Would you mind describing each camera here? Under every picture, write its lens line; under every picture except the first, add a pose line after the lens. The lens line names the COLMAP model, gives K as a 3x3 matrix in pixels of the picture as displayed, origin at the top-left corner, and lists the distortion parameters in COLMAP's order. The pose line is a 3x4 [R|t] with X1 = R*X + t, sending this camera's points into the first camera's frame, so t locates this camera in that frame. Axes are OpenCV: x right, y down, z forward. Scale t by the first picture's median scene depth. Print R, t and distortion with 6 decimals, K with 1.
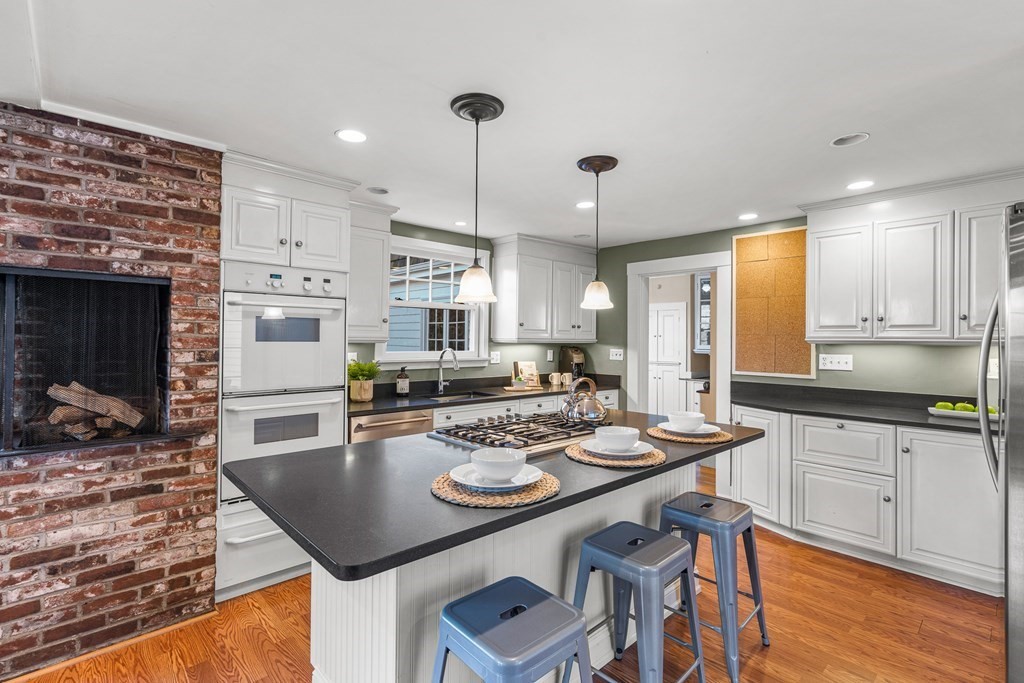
lens RADIAL K [[475.8, 0, 510.5], [0, 475.8, 336.5], [0, 0, 1]] dist [-0.000819, -0.000113]
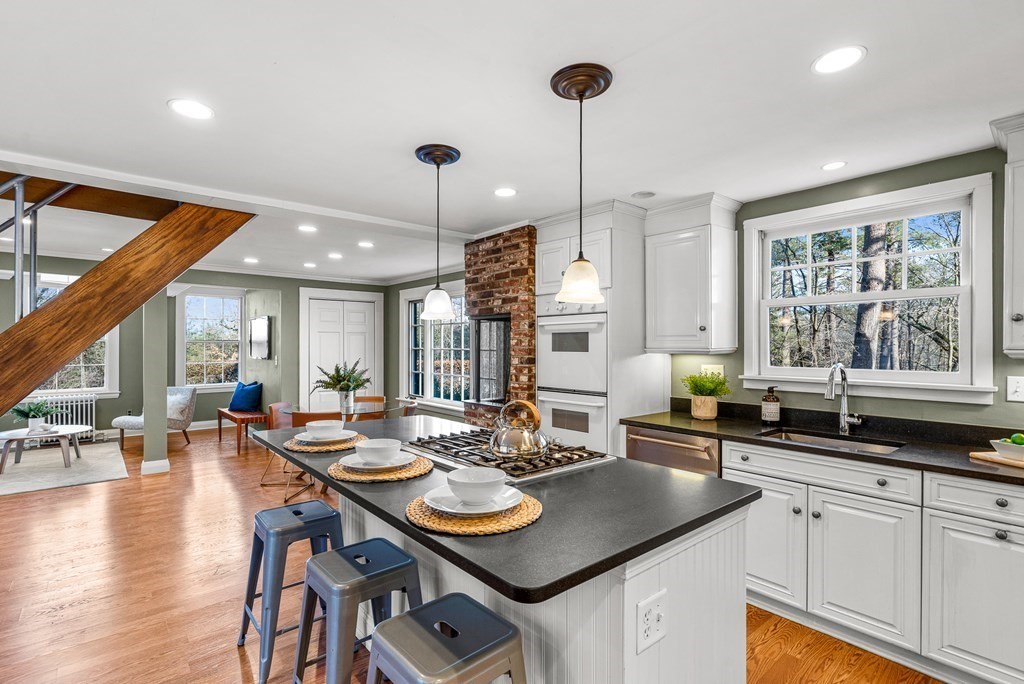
lens RADIAL K [[475.8, 0, 503.6], [0, 475.8, 342.2], [0, 0, 1]] dist [-0.000819, -0.000113]
pose [[-0.037121, -0.011407, -0.999246, 0.784972], [0.006853, 0.999908, -0.011669, -0.001081], [0.999287, -0.007281, -0.037039, 0.856865]]
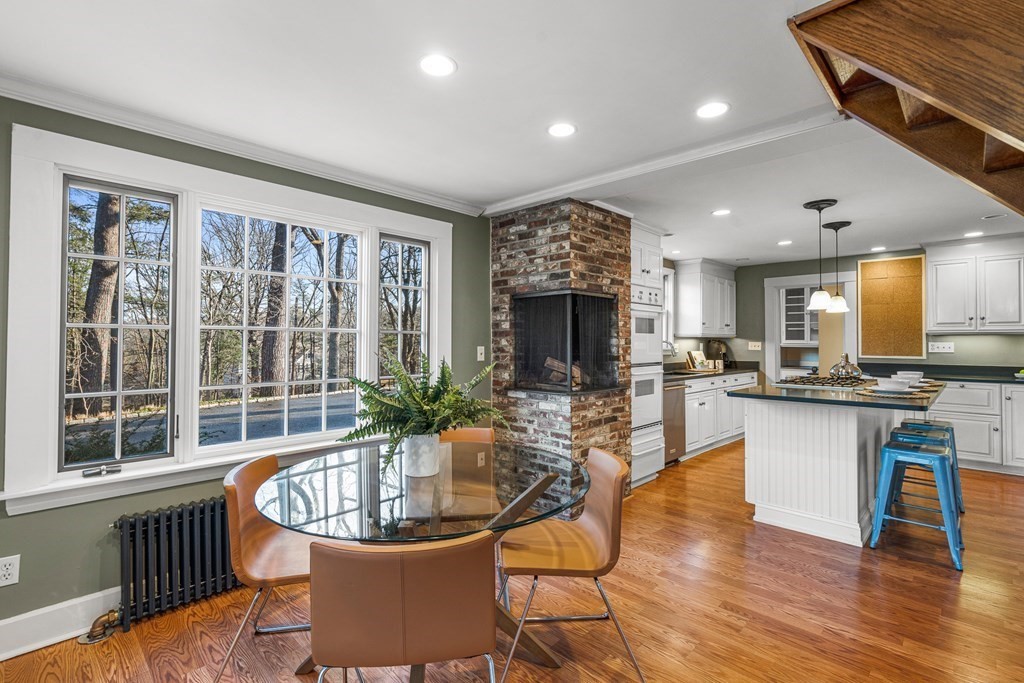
lens RADIAL K [[475.8, 0, 505.5], [0, 475.8, 336.8], [0, 0, 1]] dist [-0.000819, -0.000113]
pose [[0.998764, -0.005199, 0.049427, -0.992436], [0.005483, 0.999969, -0.005619, 0.028185], [-0.049396, 0.005883, 0.998762, -0.557394]]
